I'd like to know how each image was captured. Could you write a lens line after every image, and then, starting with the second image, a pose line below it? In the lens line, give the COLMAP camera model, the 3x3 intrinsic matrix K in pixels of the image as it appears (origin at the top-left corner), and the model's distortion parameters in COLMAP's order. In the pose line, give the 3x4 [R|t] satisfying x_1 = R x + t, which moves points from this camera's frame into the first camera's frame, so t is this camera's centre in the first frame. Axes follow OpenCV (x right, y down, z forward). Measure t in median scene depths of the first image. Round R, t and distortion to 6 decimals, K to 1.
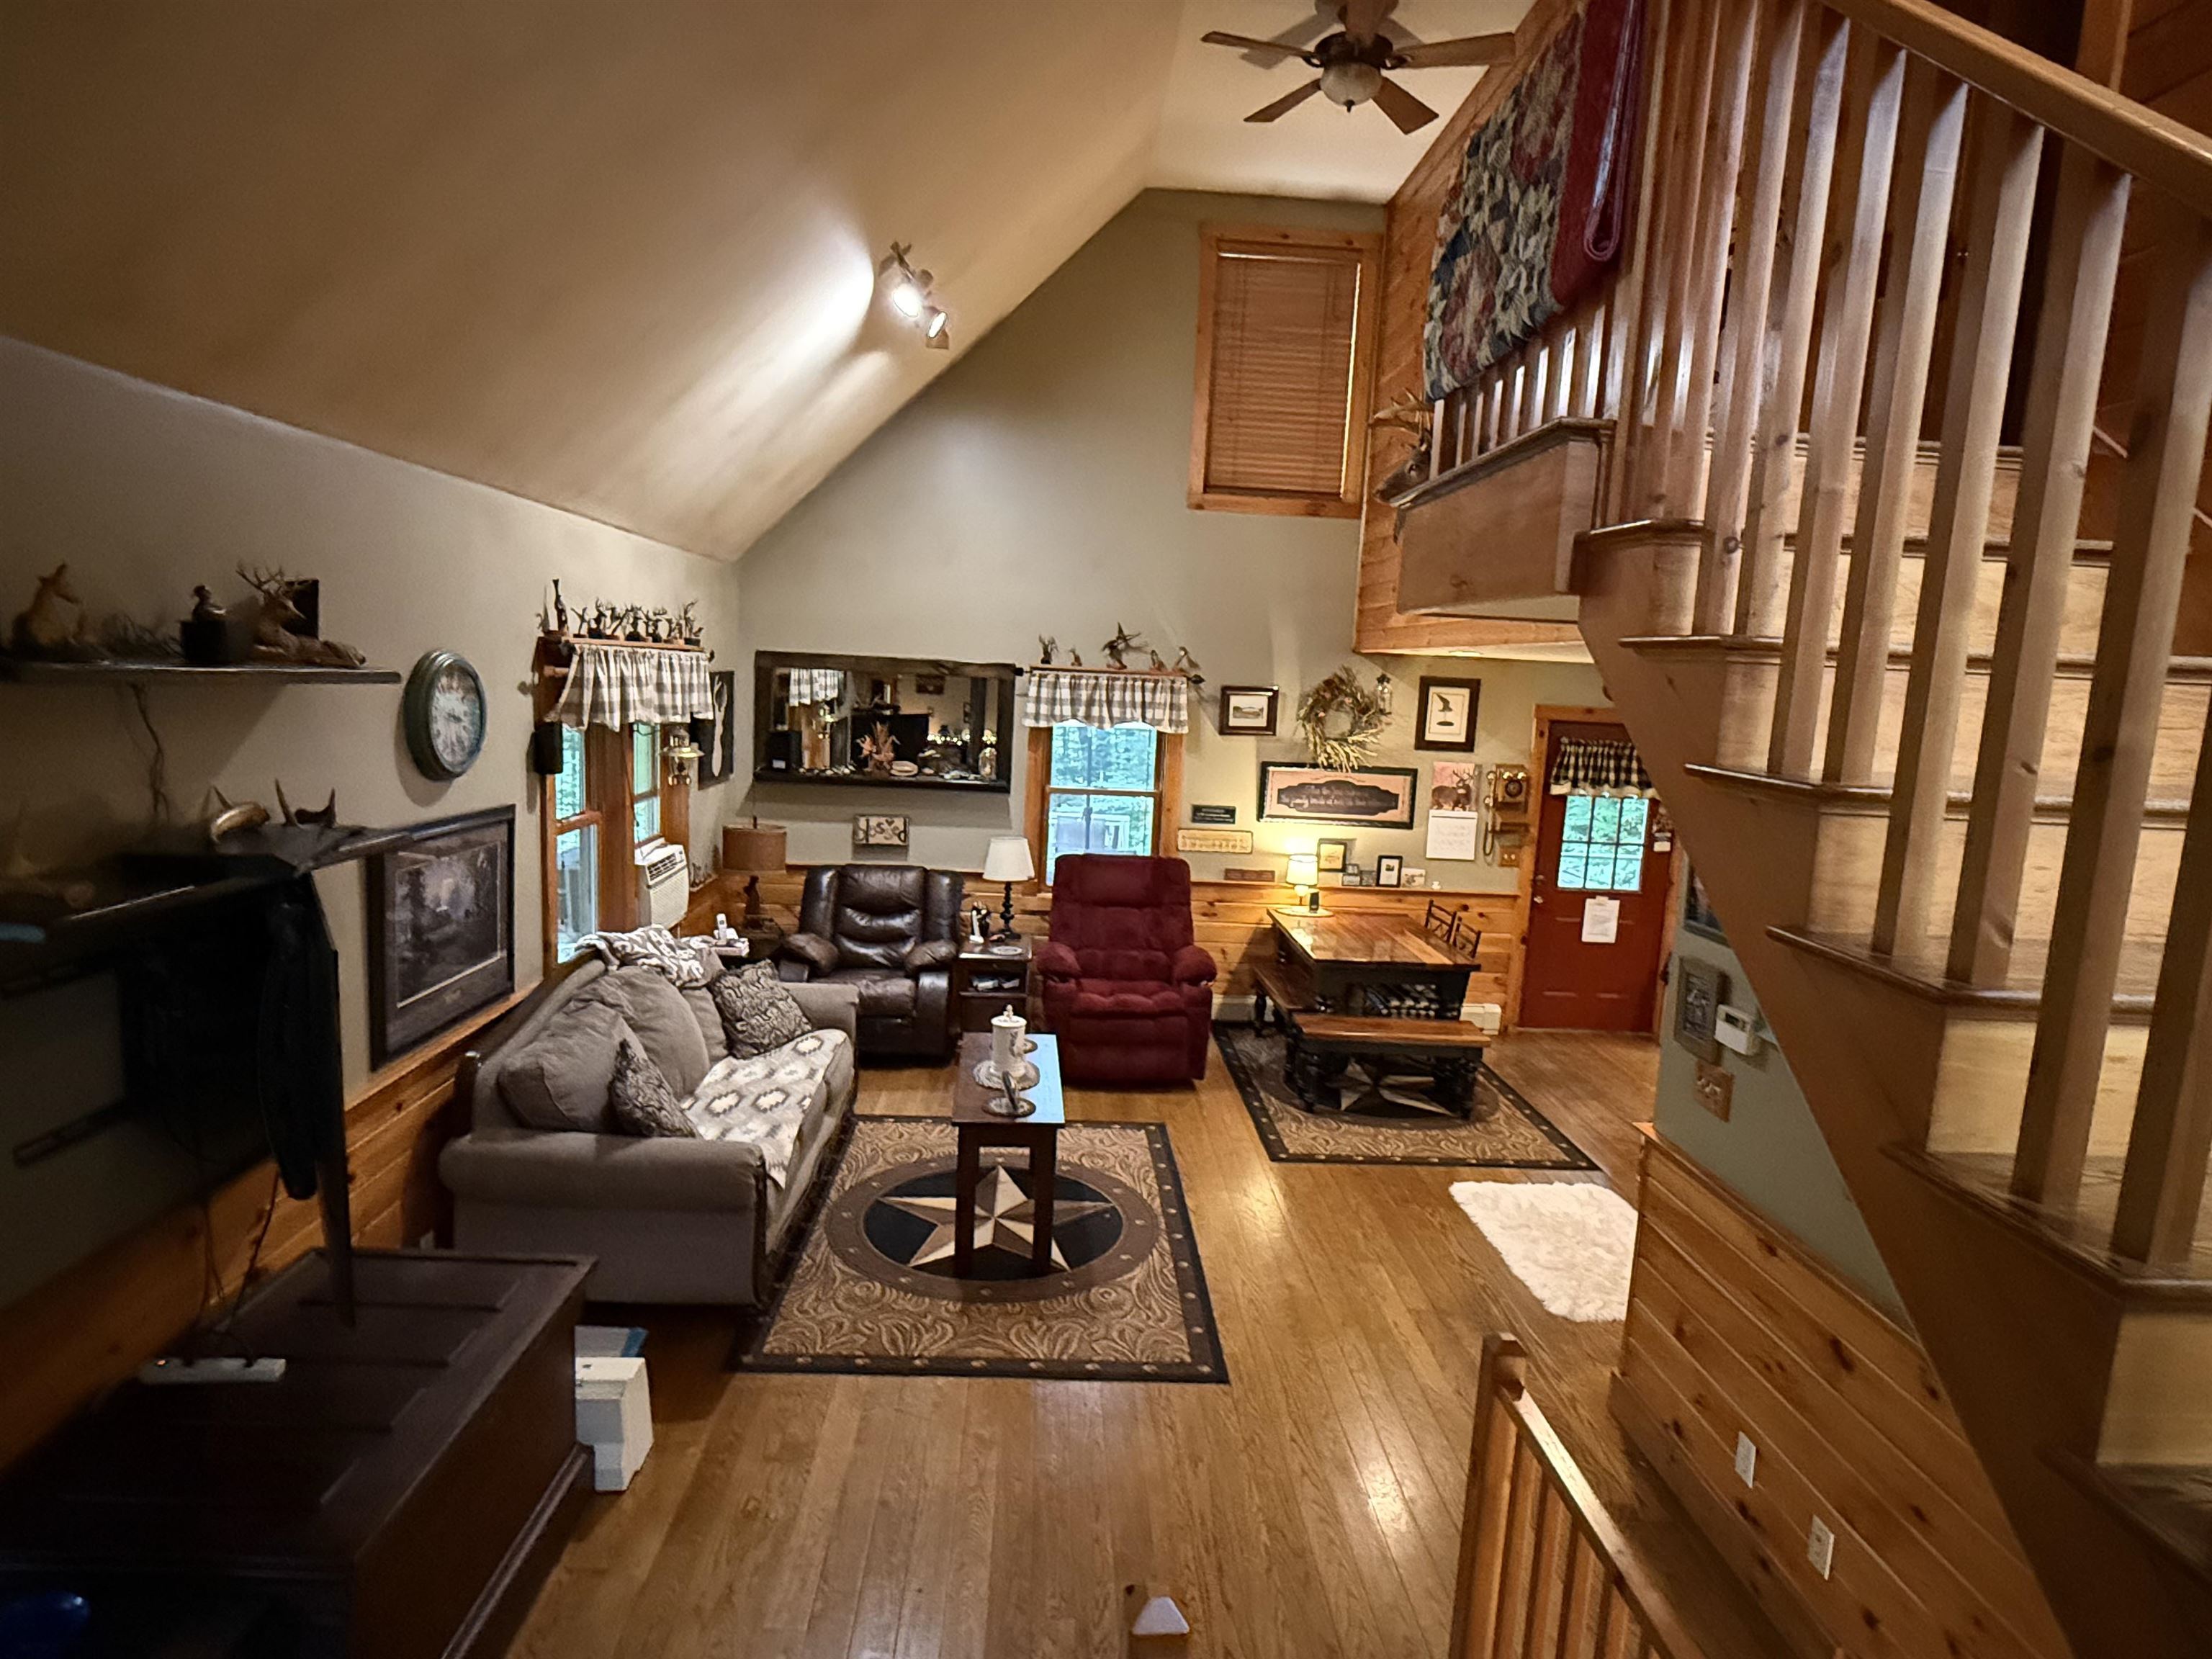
lens RADIAL K [[1216.5, 0, 1106.4], [0, 1216.5, 835.9], [0, 0, 1]] dist [-0.004539, -0.004273]
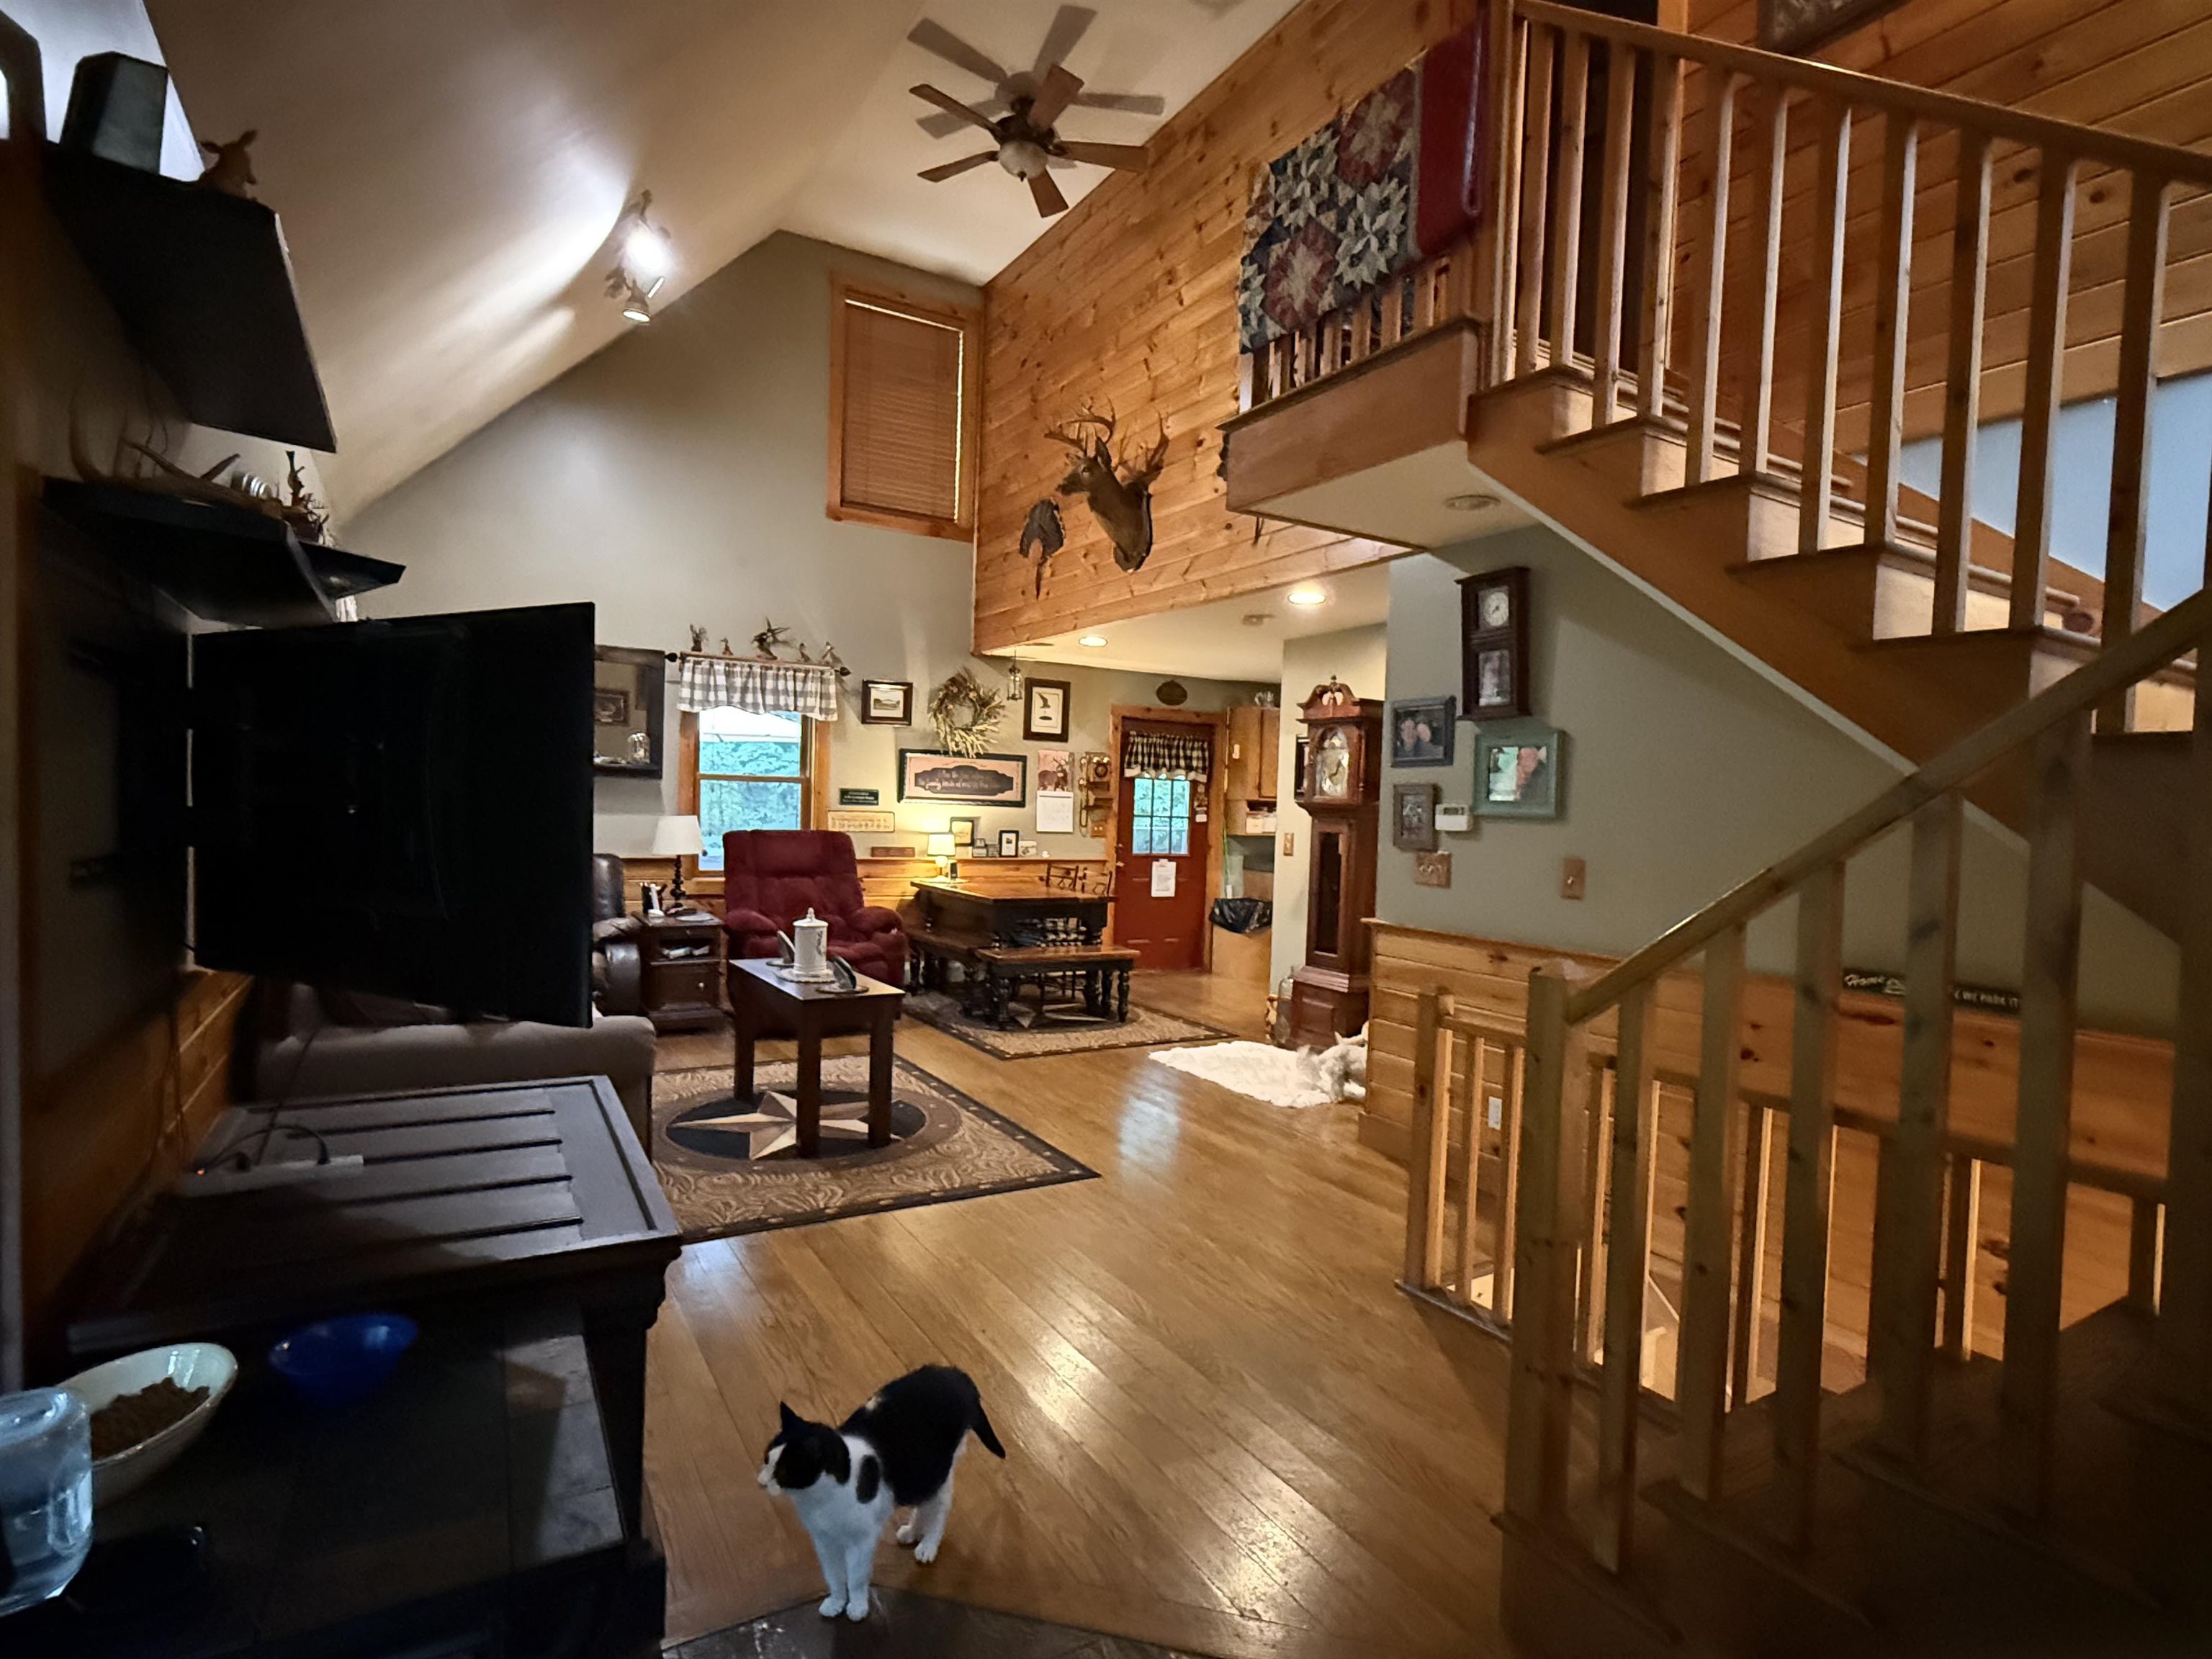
lens RADIAL K [[1112.3, 0, 1104.7], [0, 1112.3, 834.2], [0, 0, 1]] dist [-0.001763, -0.000719]
pose [[0.880401, -0.033938, 0.473015, -0.196344], [0.074316, 0.994986, -0.066933, 0.101425], [-0.468371, 0.094081, 0.878508, 0.020870]]
